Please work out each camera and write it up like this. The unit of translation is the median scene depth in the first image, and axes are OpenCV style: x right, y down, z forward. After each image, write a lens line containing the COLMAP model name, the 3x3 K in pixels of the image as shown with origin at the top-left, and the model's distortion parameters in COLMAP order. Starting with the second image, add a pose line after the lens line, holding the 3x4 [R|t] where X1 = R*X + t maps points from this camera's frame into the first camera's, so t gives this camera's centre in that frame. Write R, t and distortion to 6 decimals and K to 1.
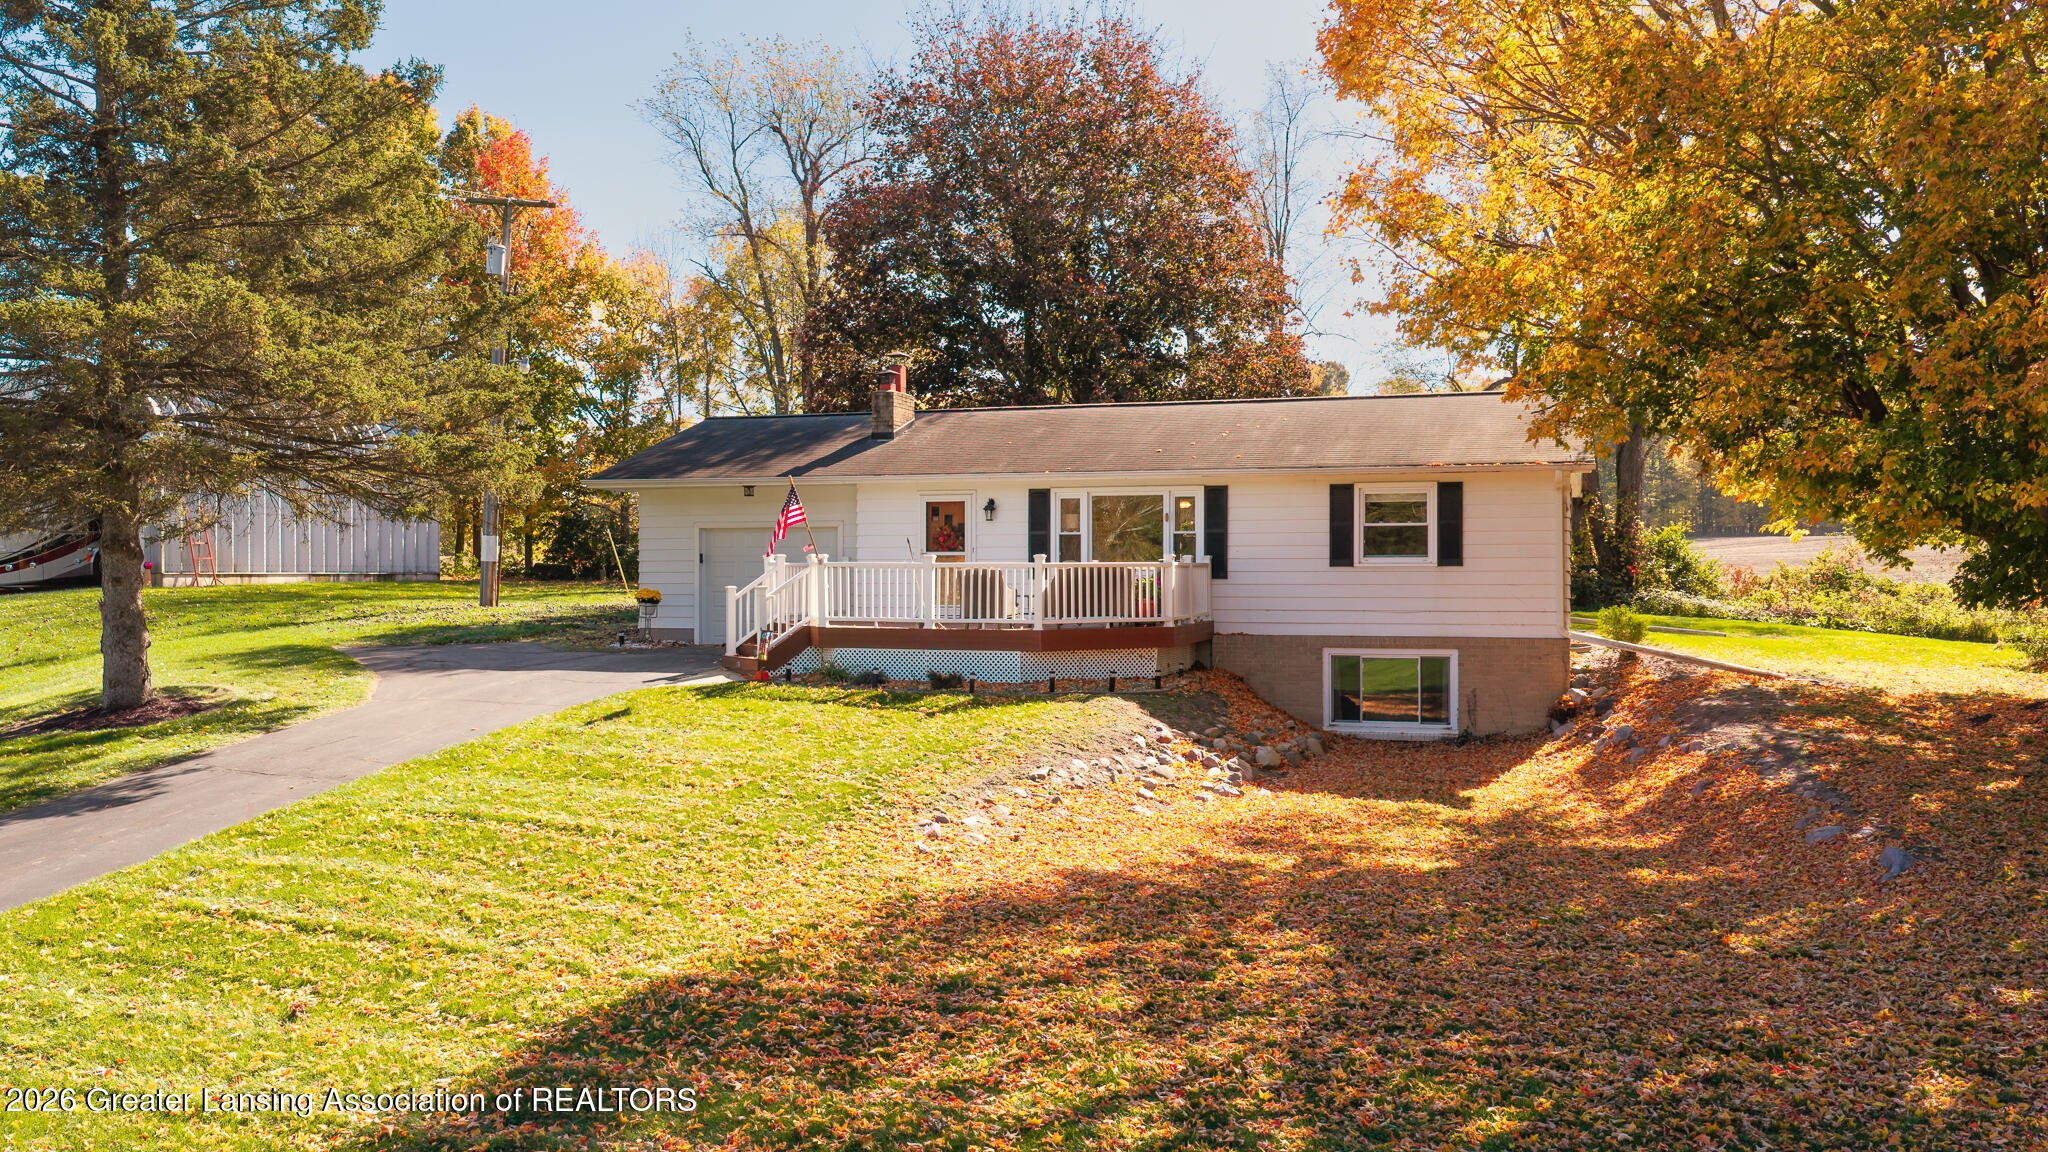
lens RADIAL K [[1731.6, 0, 1025.8], [0, 1731.6, 575.0], [0, 0, 1]] dist [0.003831, 0.002496]
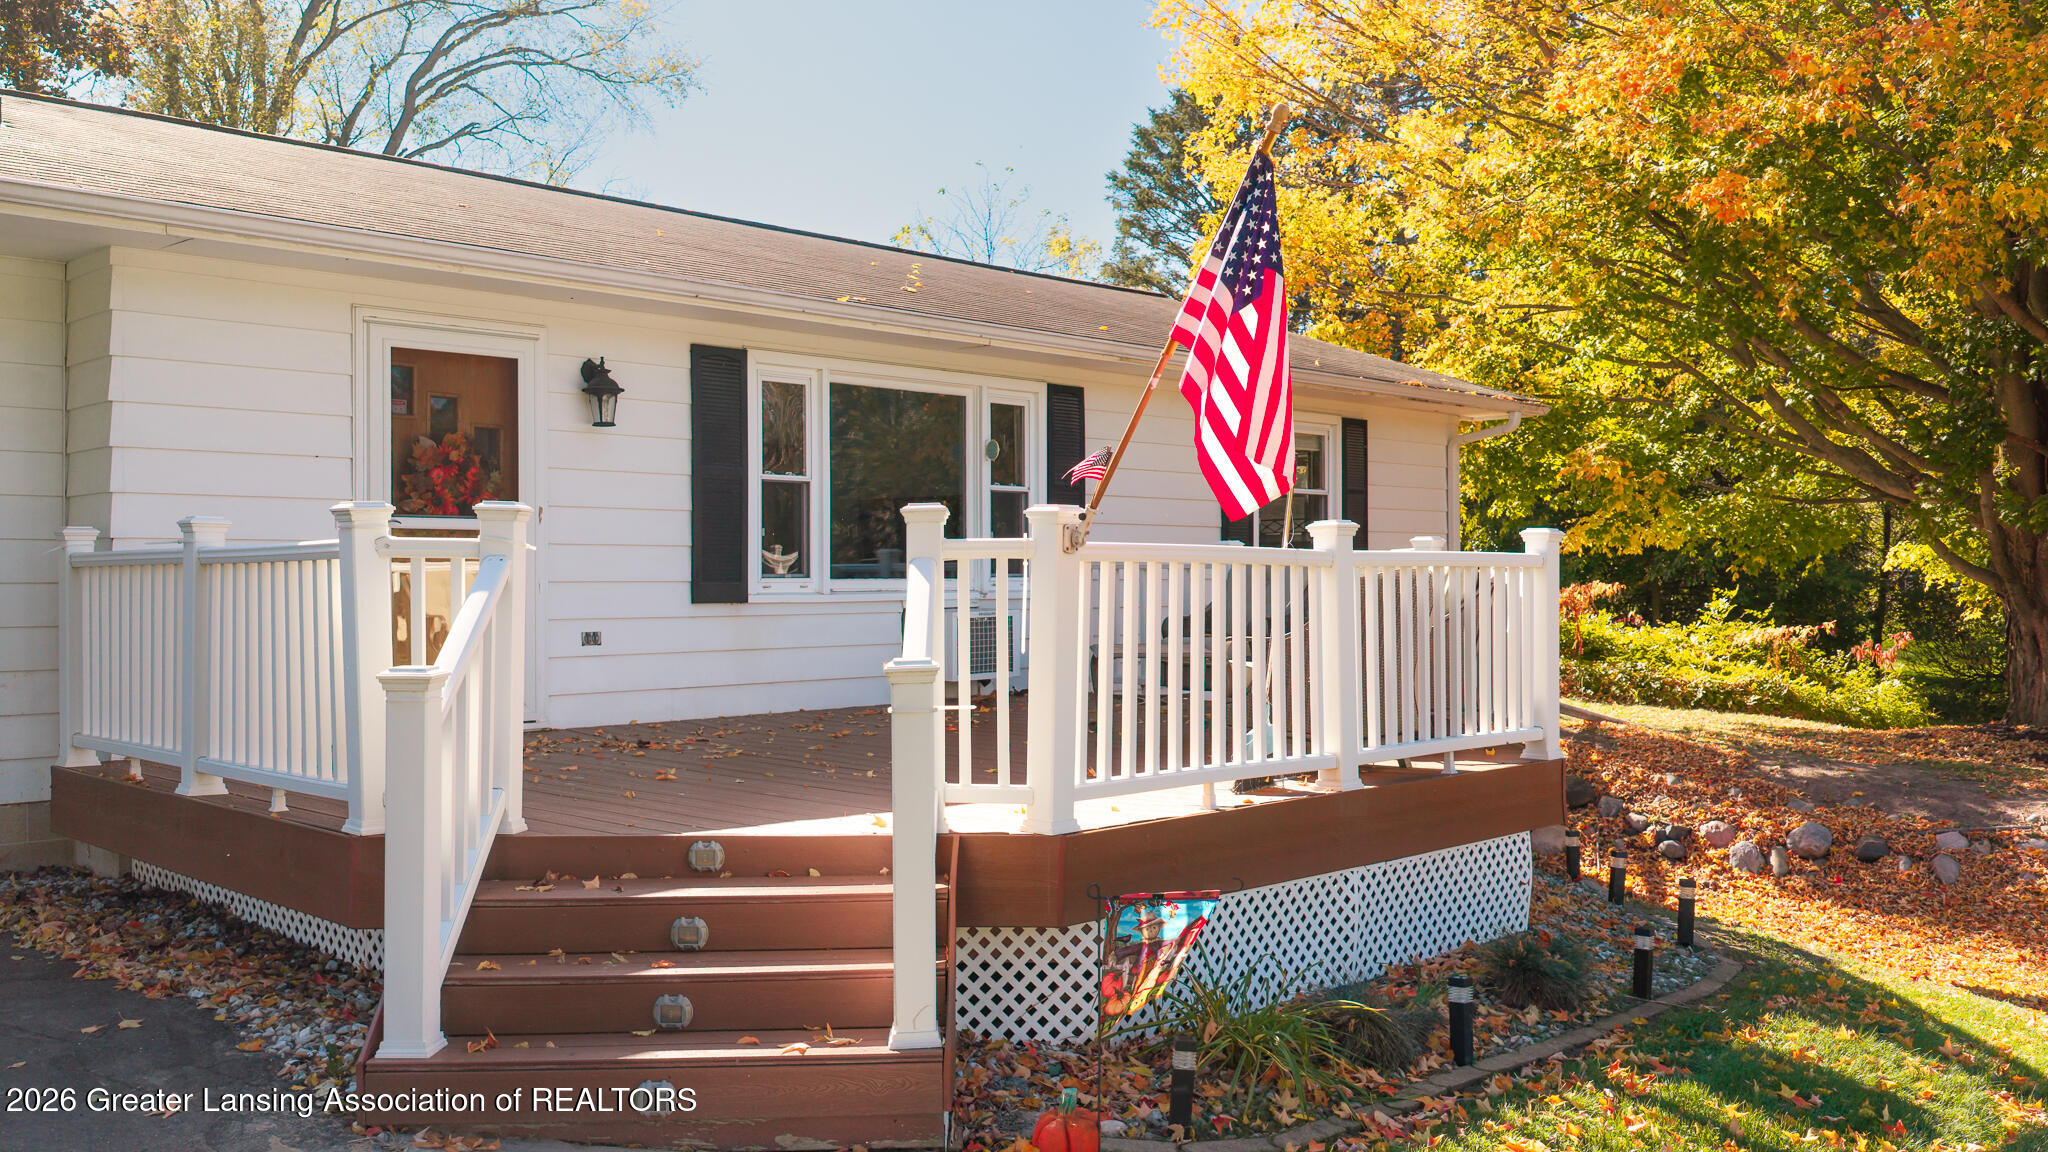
lens RADIAL K [[1731.6, 0, 1020.0], [0, 1731.6, 572.4], [0, 0, 1]] dist [0.003831, 0.002496]
pose [[0.436713, 0.001002, 0.899600, -0.298563], [0.002340, 0.999995, -0.002250, -0.003011], [-0.899598, 0.003088, 0.436709, 0.840165]]
